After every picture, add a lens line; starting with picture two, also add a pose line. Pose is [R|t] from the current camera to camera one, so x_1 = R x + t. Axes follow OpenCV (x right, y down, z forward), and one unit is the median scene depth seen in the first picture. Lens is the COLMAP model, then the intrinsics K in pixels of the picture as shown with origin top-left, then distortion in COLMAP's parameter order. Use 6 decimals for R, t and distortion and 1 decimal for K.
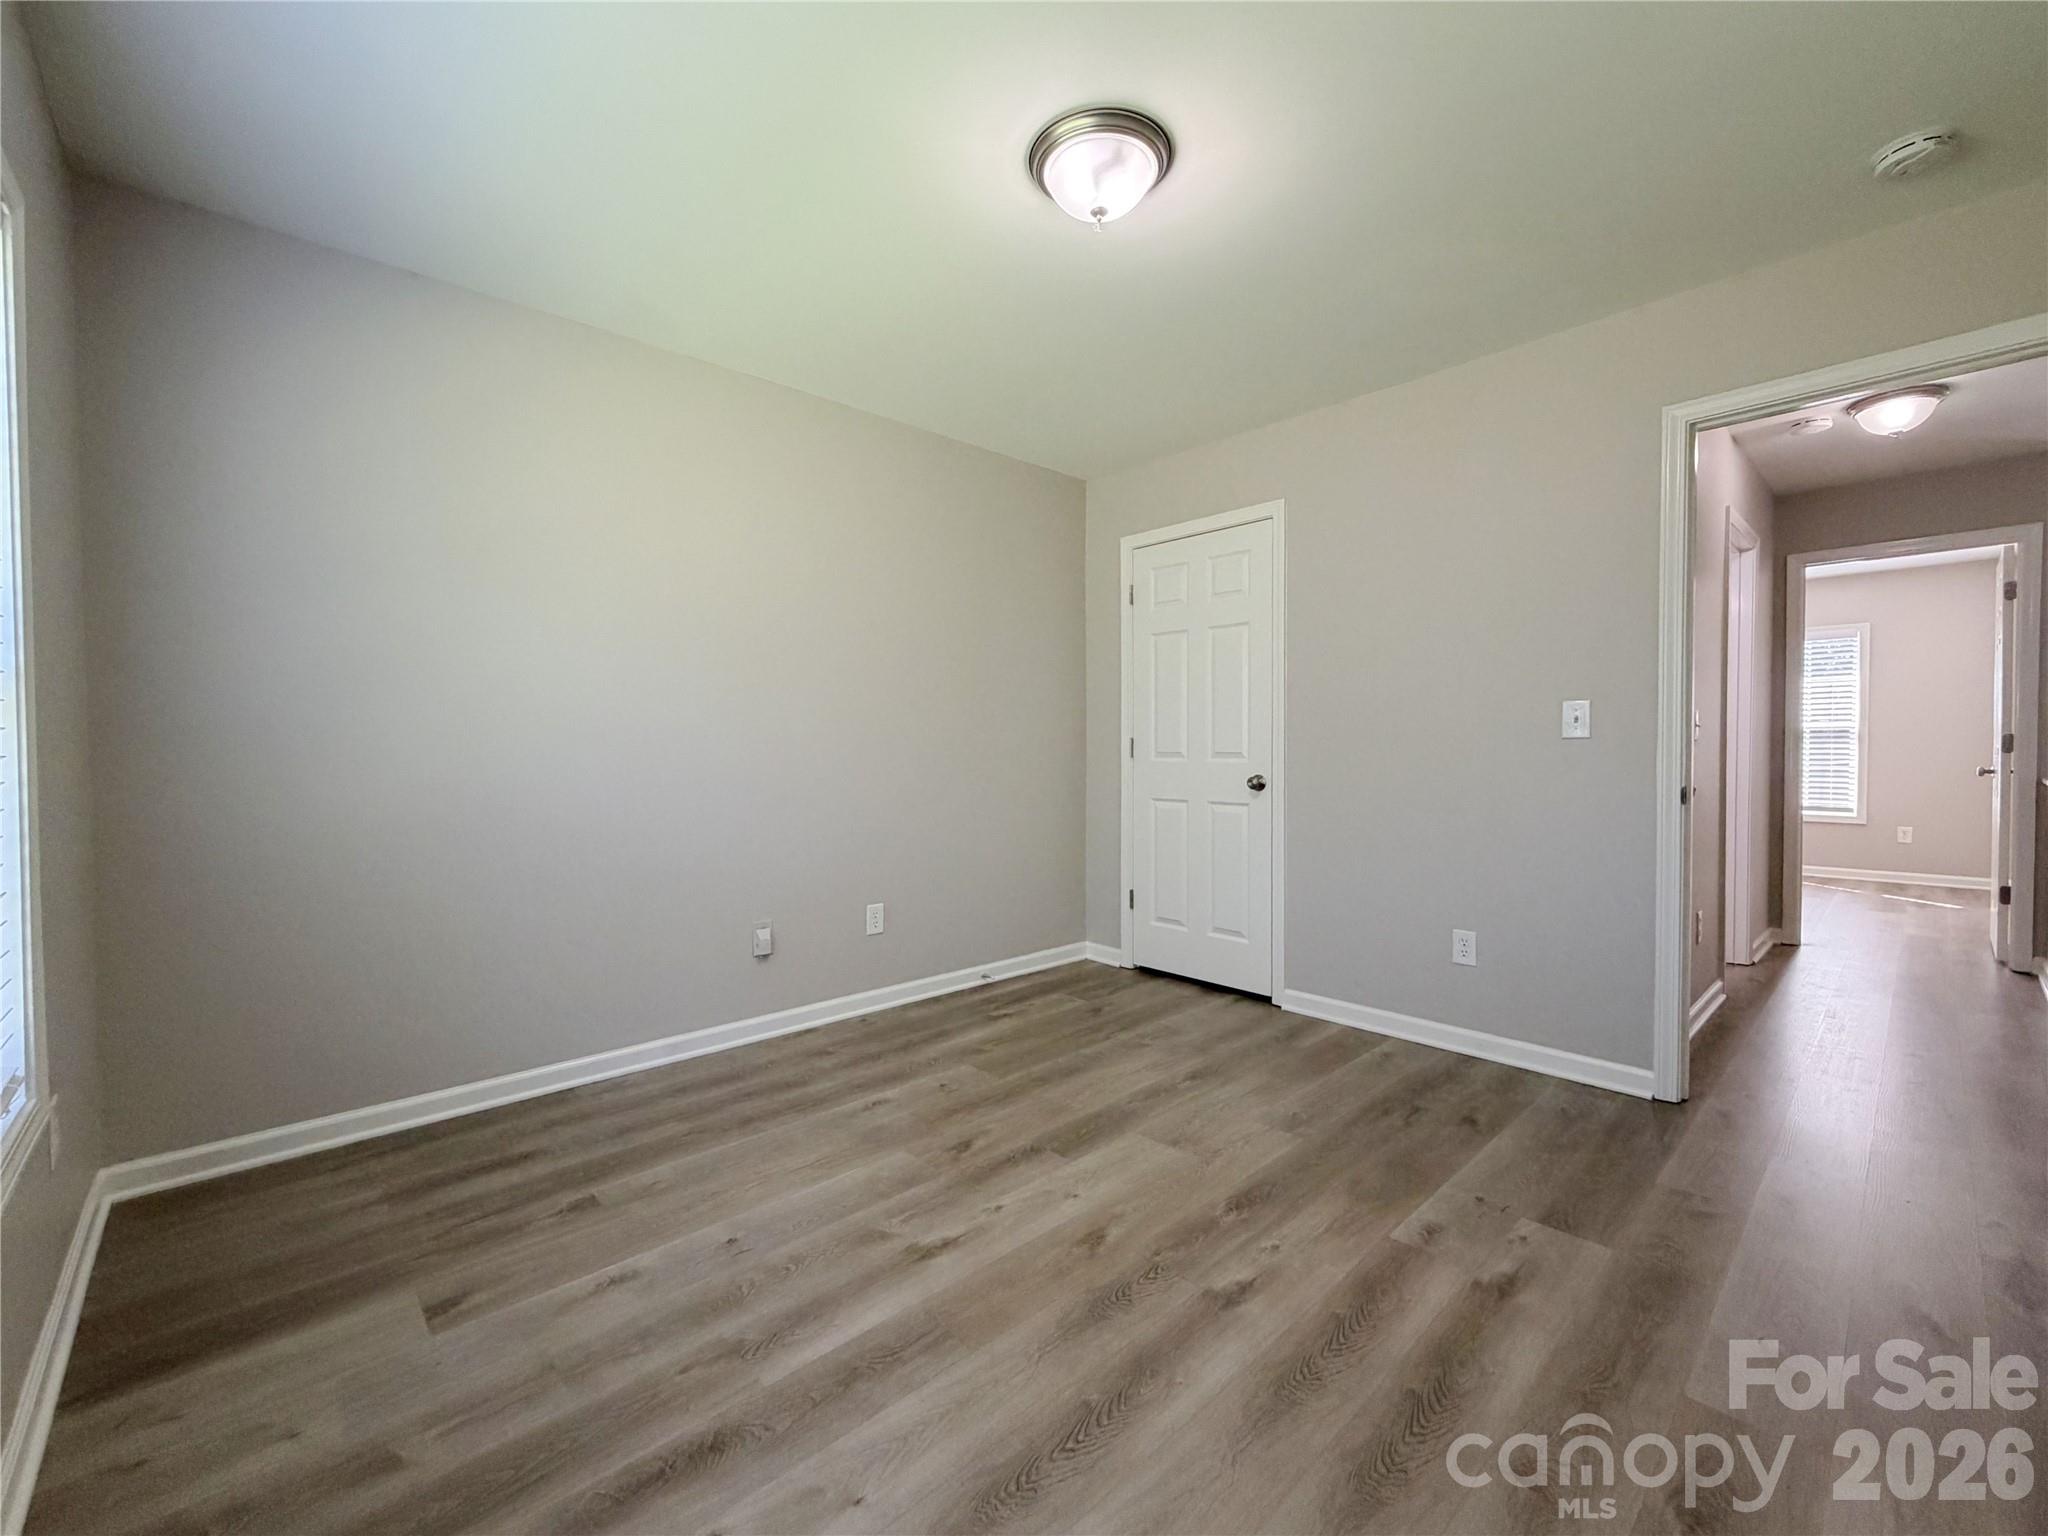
lens RADIAL K [[846.5, 0, 1015.1], [0, 846.5, 773.7], [0, 0, 1]] dist [-0.001943, 0.000522]
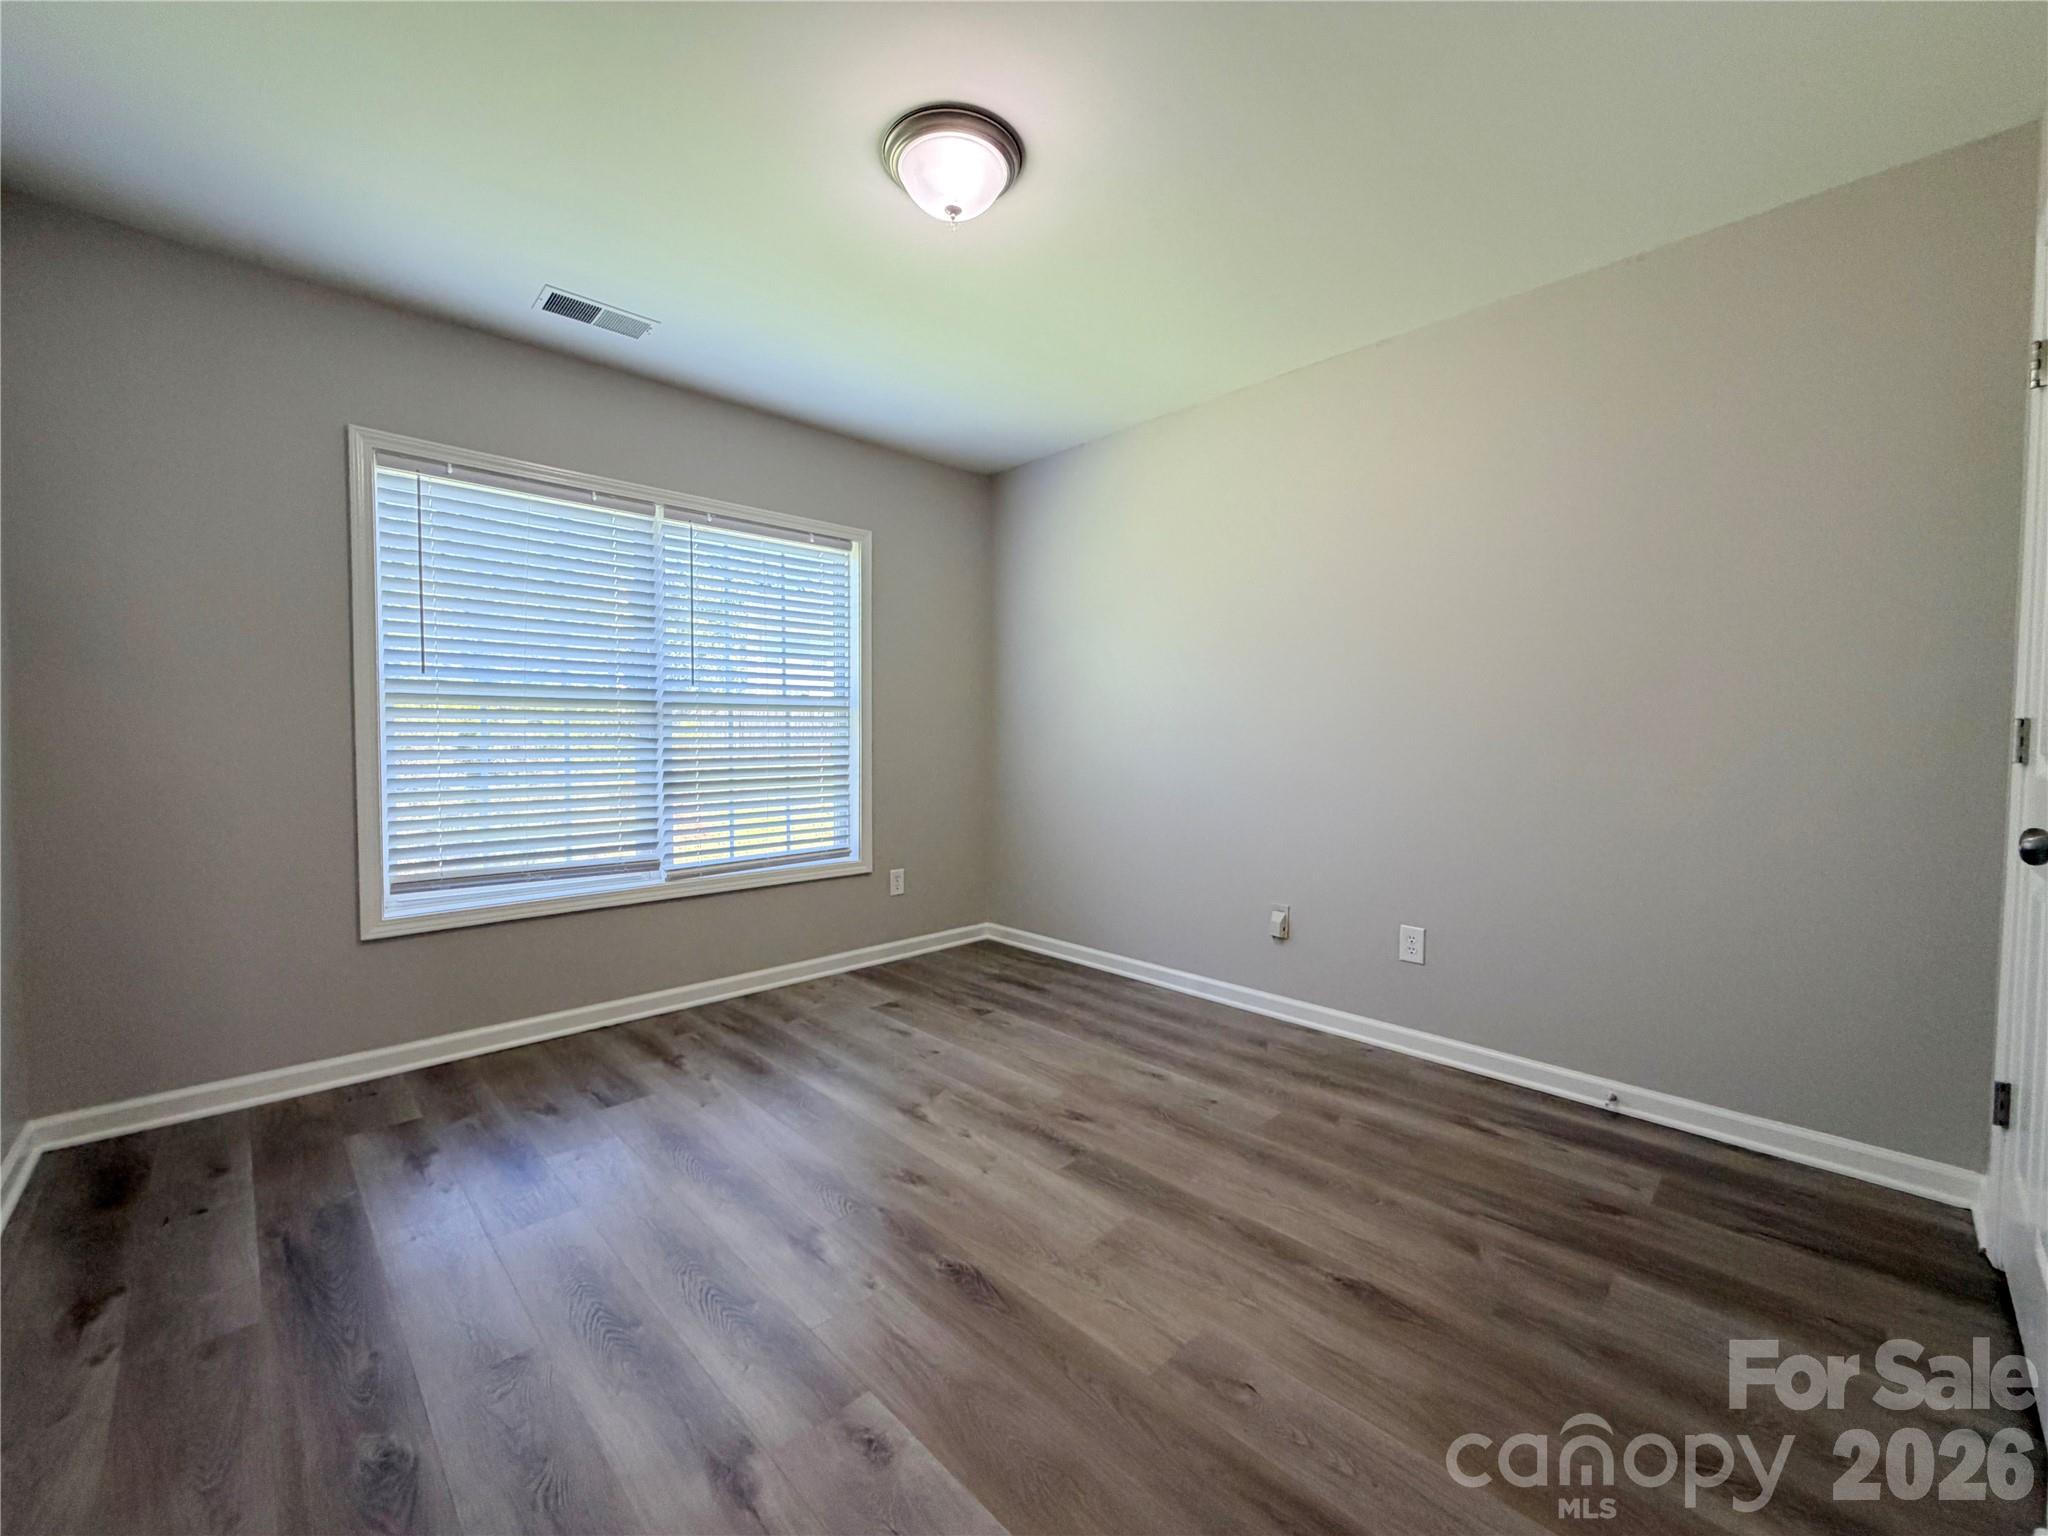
lens RADIAL K [[823.2, 0, 1015.7], [0, 823.2, 766.3], [0, 0, 1]] dist [0.001801, -0.000583]
pose [[0.017468, 0.040786, -0.999015, 0.877531], [-0.035250, 0.998572, 0.040151, -0.026080], [0.999226, 0.034514, 0.018881, 0.840244]]
